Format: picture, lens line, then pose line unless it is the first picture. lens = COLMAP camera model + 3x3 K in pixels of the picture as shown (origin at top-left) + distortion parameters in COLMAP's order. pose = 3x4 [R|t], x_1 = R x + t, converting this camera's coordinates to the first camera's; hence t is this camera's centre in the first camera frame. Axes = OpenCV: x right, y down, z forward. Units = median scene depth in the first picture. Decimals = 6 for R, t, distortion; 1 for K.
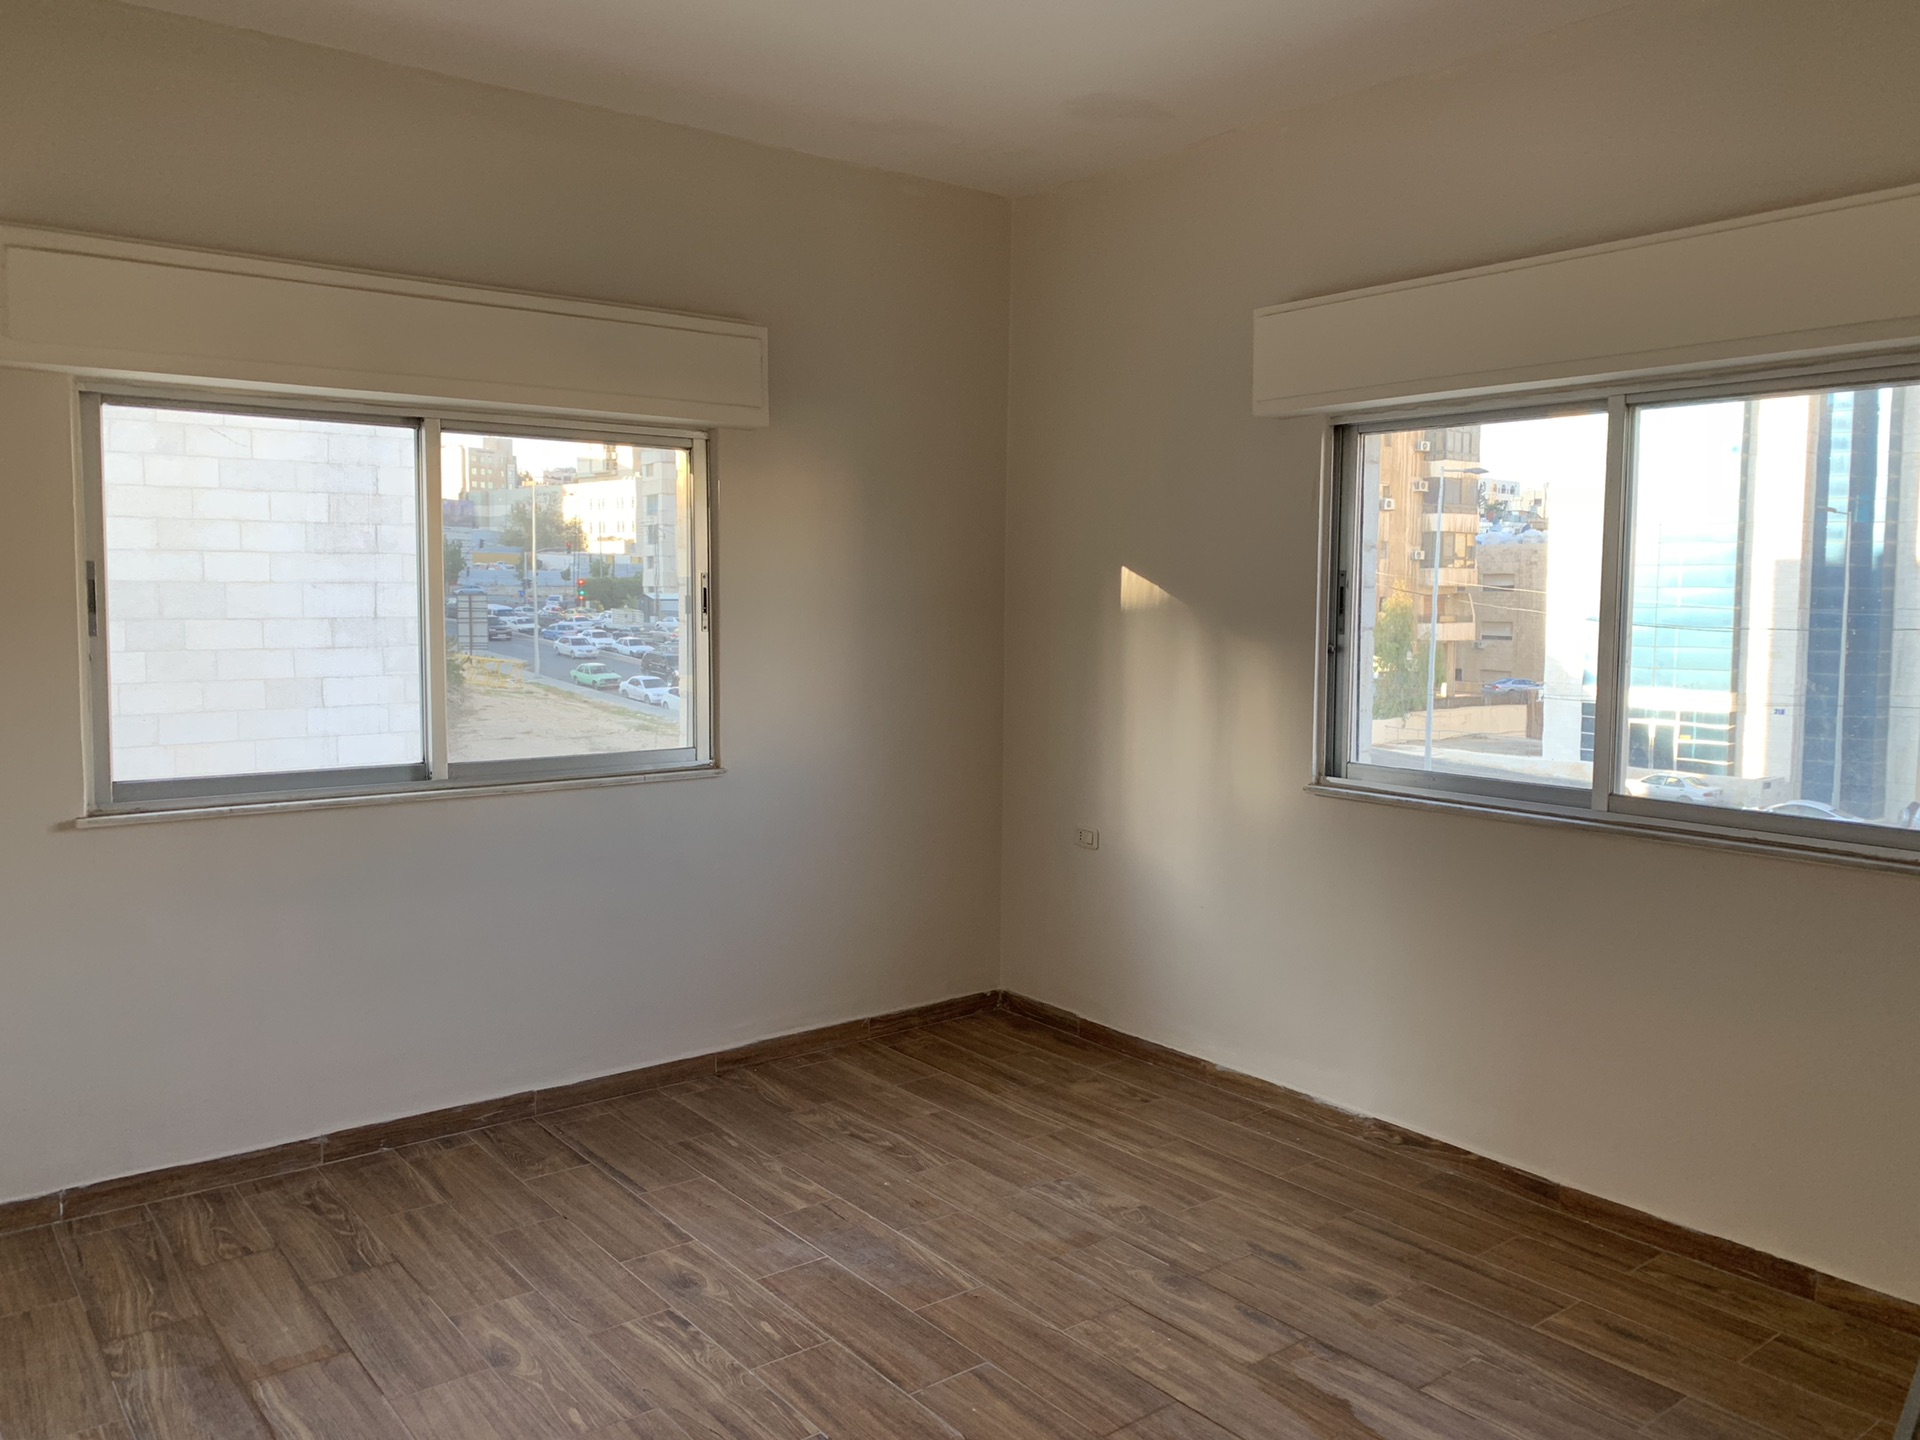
lens RADIAL K [[1457.8, 0, 968.2], [0, 1457.8, 710.0], [0, 0, 1]] dist [0.030015, -0.004405]
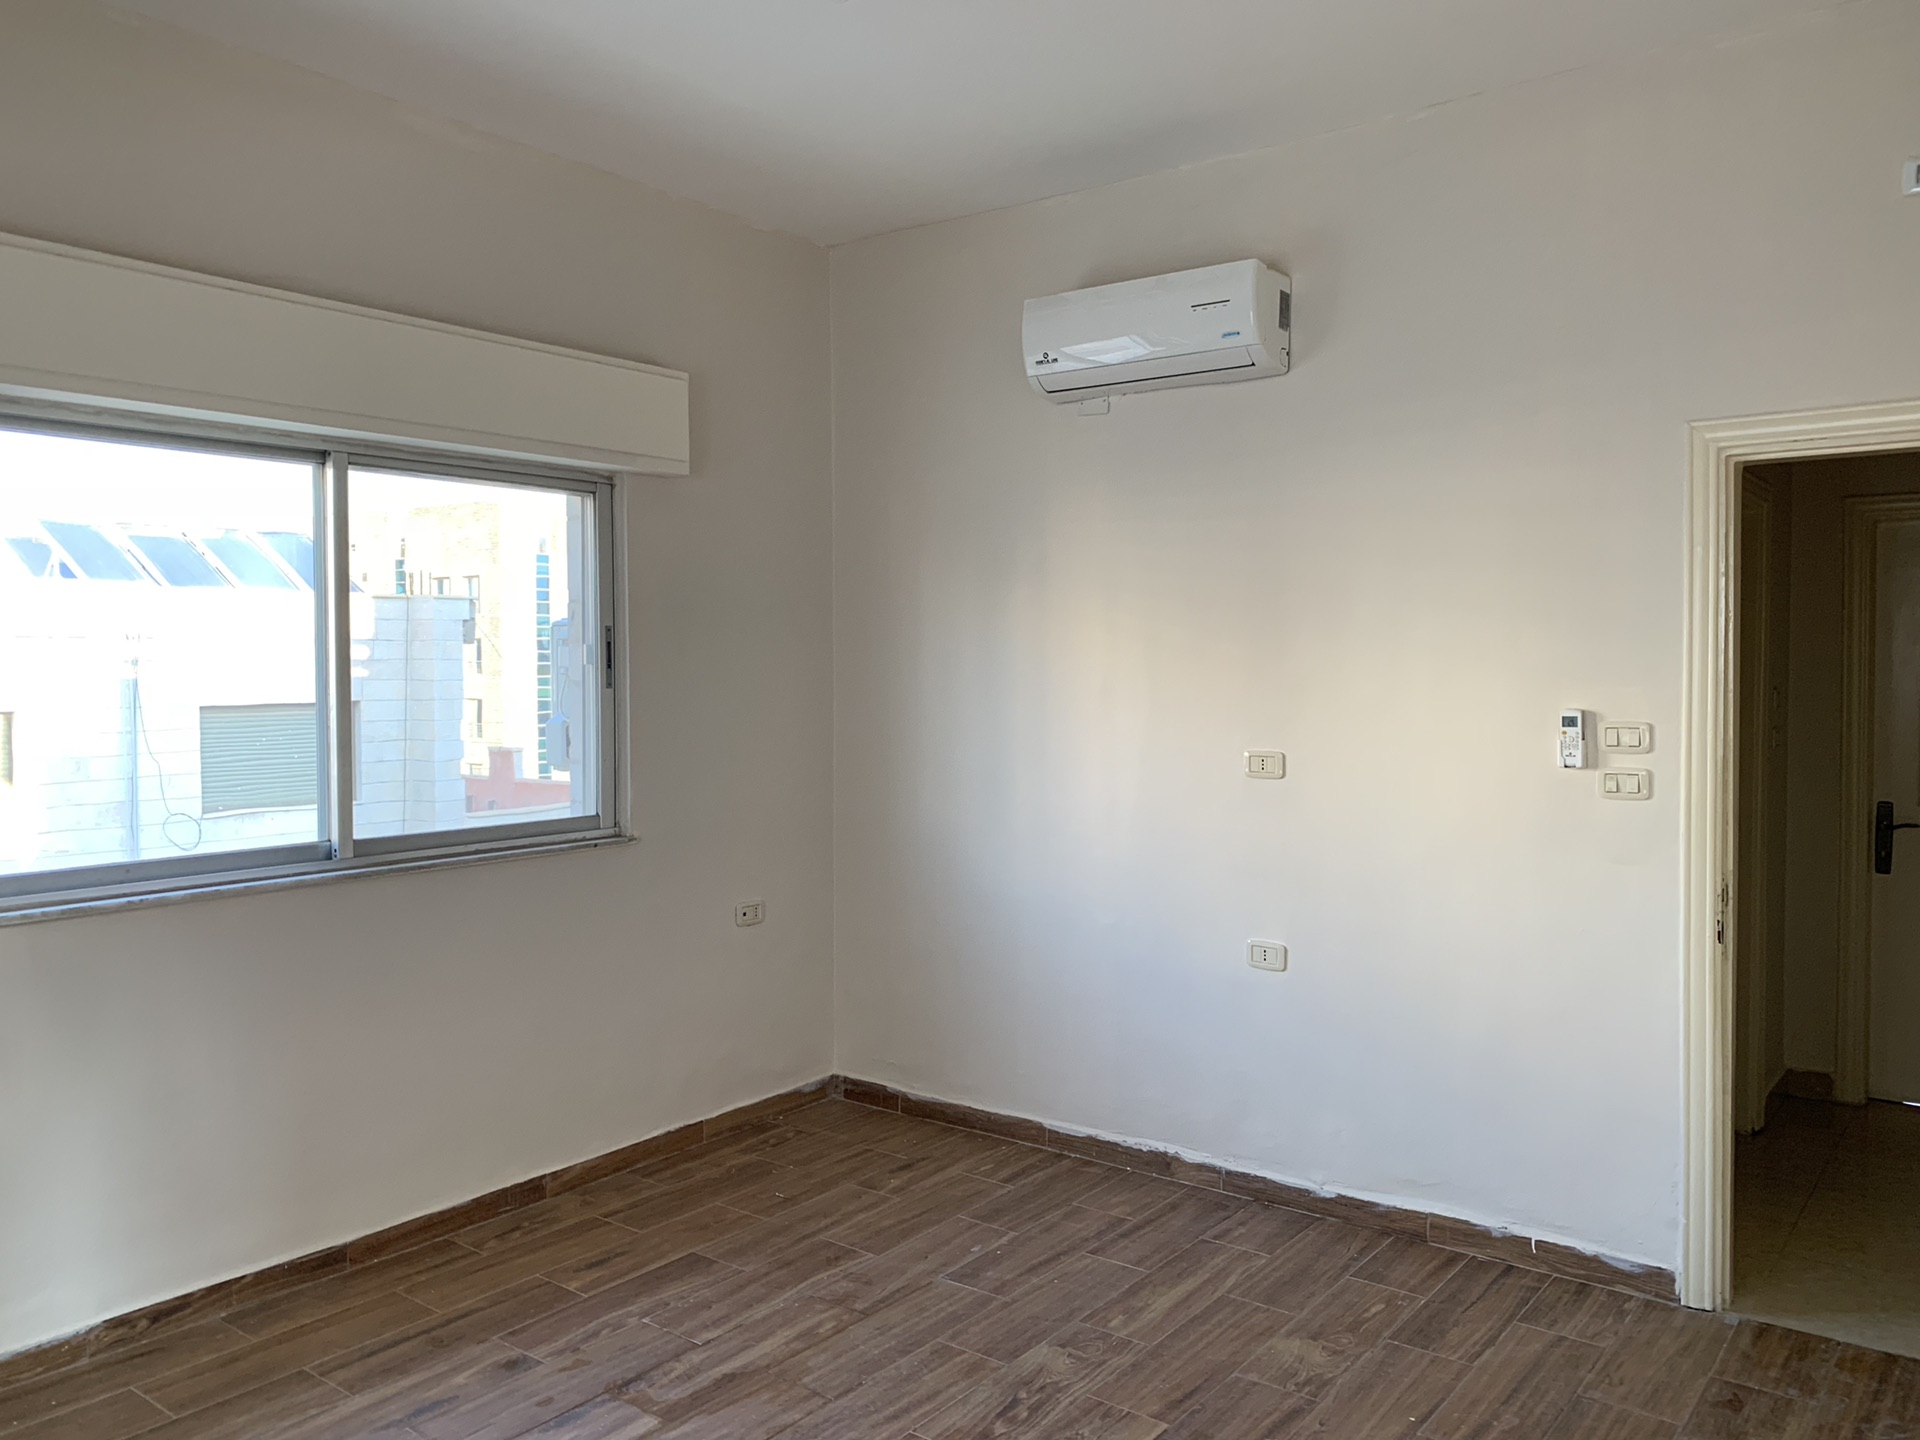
lens RADIAL K [[1457.8, 0, 968.4], [0, 1457.8, 723.3], [0, 0, 1]] dist [0.030015, -0.004405]
pose [[-0.237797, -0.045490, 0.970249, -0.690636], [0.075688, 0.994998, 0.065201, -0.061272], [-0.968361, 0.088940, -0.233165, 0.860913]]
